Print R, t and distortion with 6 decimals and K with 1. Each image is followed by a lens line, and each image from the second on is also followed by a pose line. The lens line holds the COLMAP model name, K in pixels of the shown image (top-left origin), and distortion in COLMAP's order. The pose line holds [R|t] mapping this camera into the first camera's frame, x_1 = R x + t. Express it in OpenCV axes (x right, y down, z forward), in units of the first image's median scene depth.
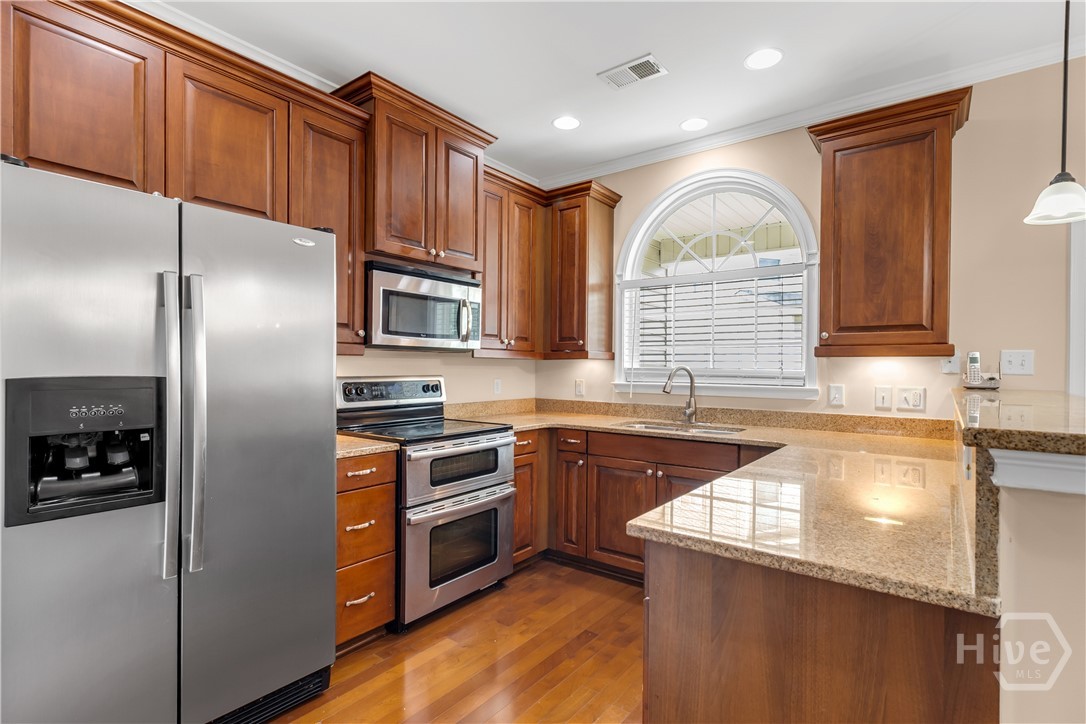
lens RADIAL K [[528.2, 0, 539.3], [0, 528.2, 367.4], [0, 0, 1]] dist [0.012274, 0.000199]
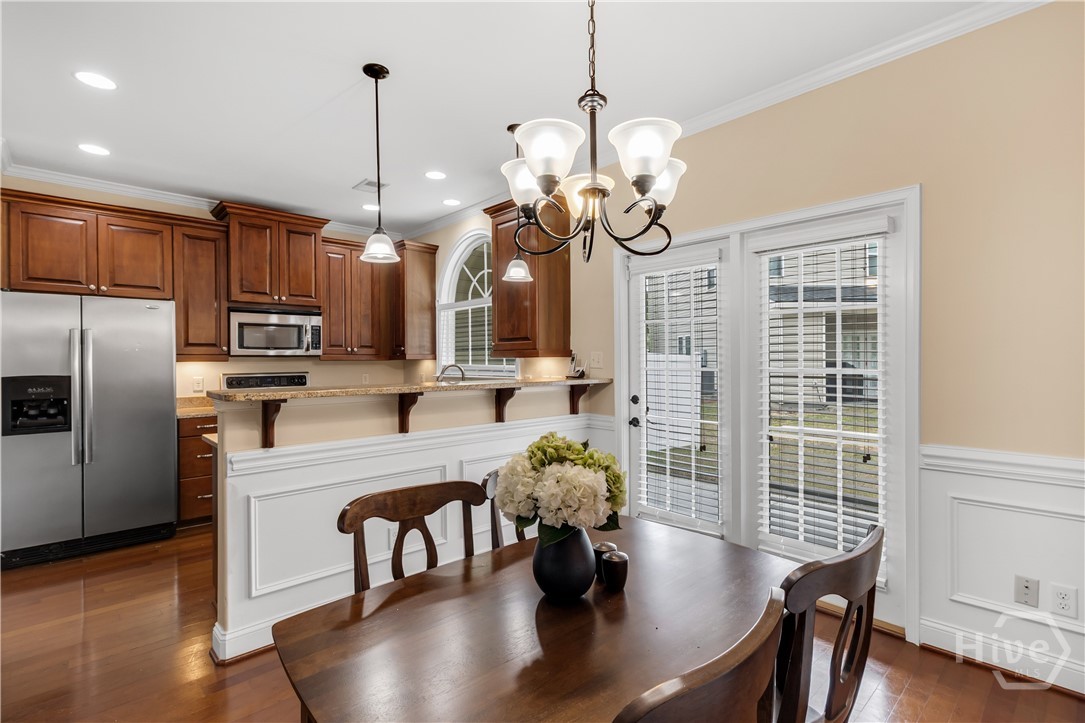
lens RADIAL K [[527.8, 0, 548.4], [0, 527.8, 359.1], [0, 0, 1]] dist [0.012274, 0.000199]
pose [[0.981821, -0.014629, -0.189245, 1.033578], [0.014305, 0.999893, -0.003075, -0.010249], [0.189270, 0.000312, 0.981925, -0.505817]]
